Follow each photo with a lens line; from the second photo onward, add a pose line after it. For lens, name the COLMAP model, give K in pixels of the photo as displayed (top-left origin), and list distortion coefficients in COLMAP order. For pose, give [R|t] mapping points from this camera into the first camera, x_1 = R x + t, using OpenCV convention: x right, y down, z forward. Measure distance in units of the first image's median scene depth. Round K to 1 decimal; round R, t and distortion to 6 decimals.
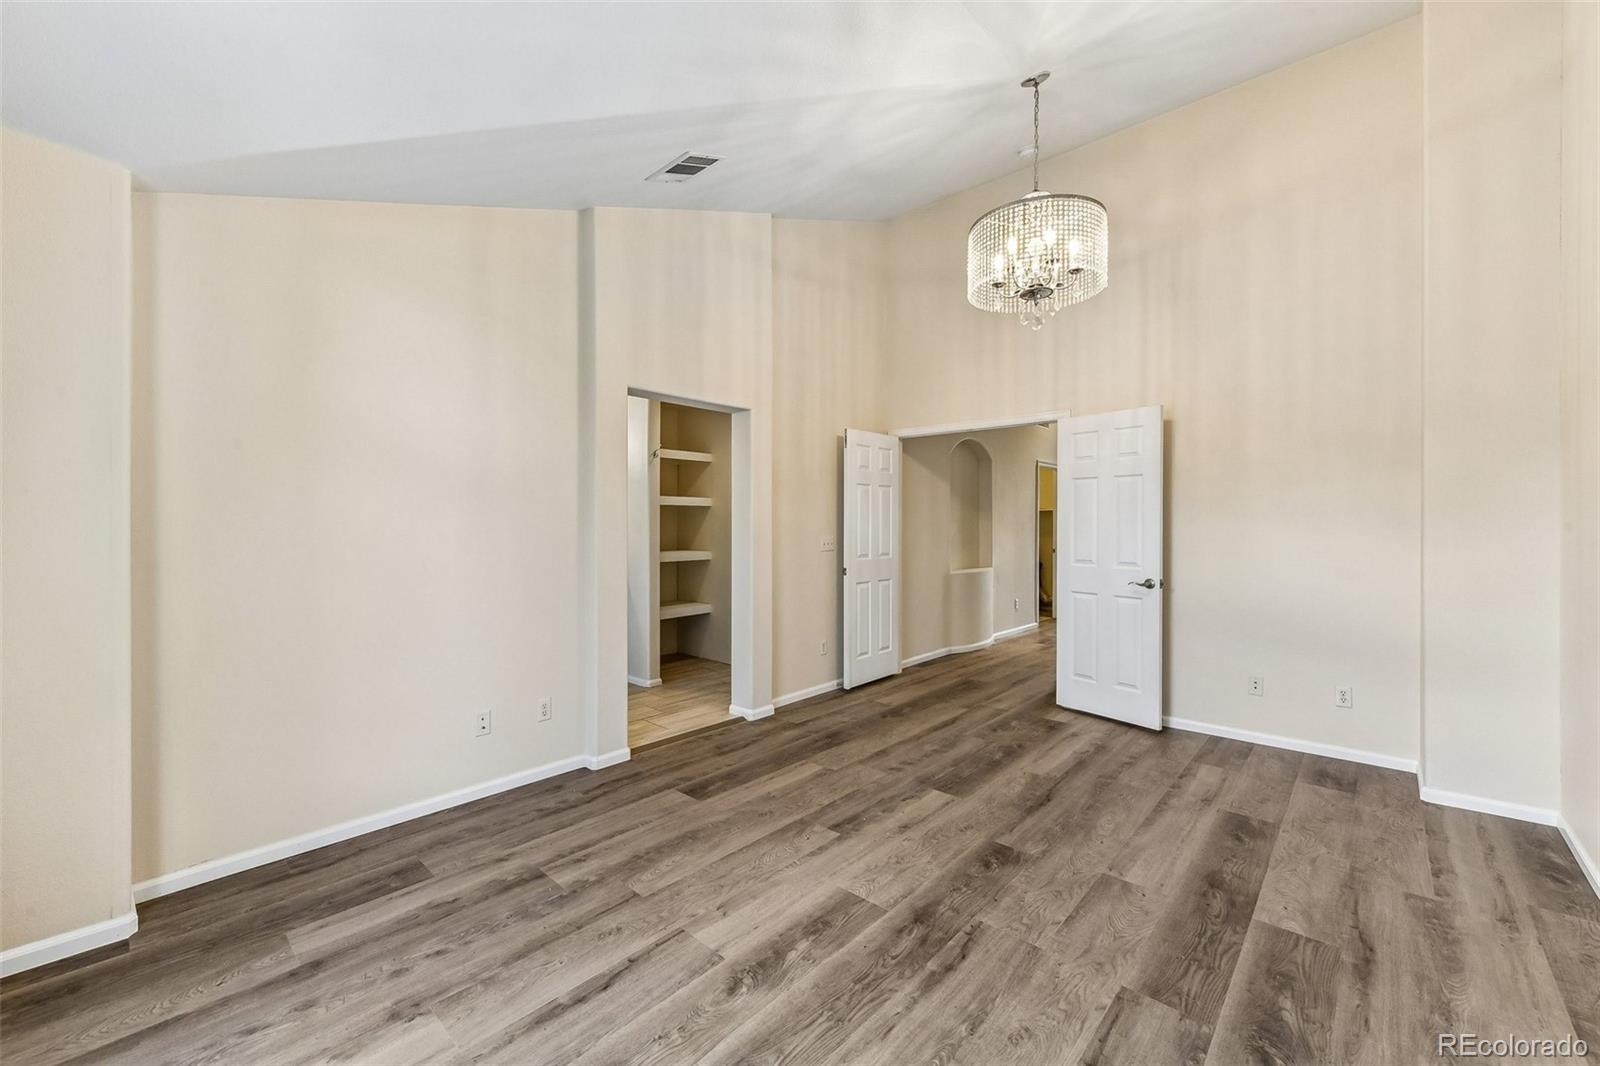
lens RADIAL K [[639.6, 0, 798.9], [0, 639.6, 530.6], [0, 0, 1]] dist [0.005146, -0.002806]
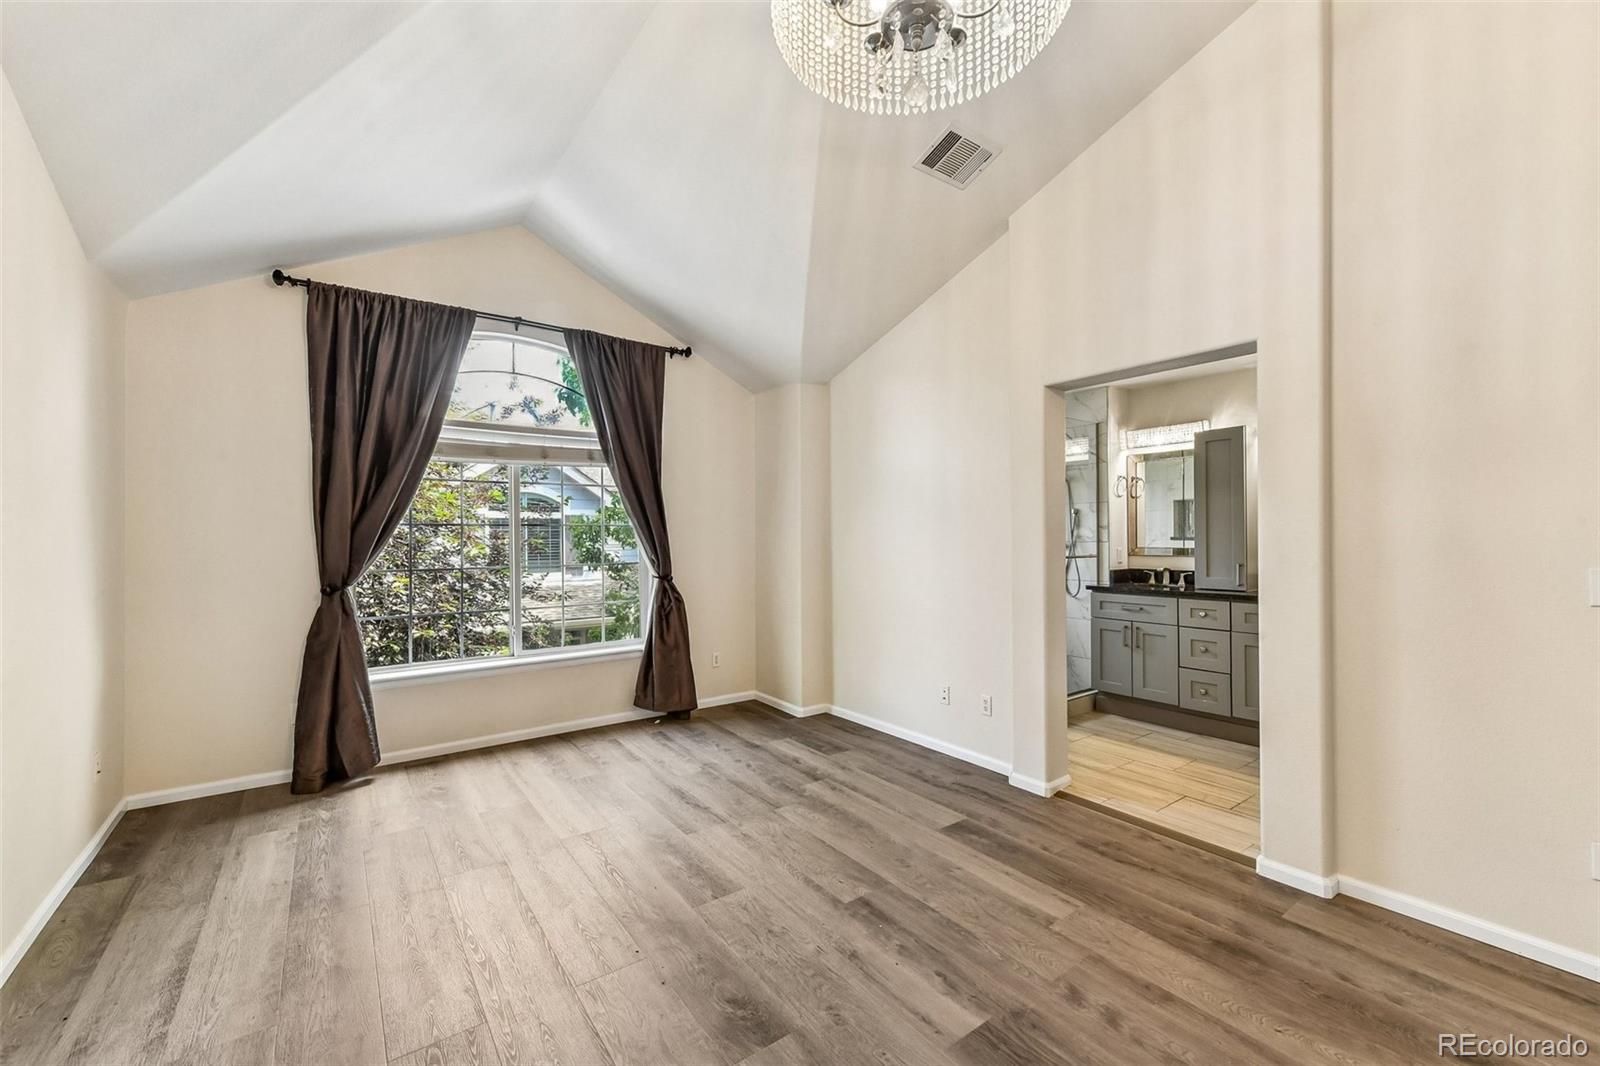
lens RADIAL K [[639.6, 0, 797.6], [0, 639.6, 534.7], [0, 0, 1]] dist [0.005146, -0.002806]
pose [[-0.197879, 0.000354, -0.980226, 0.840151], [-0.006861, 0.999975, 0.001746, -0.012503], [0.980202, 0.007071, -0.197871, 1.021475]]
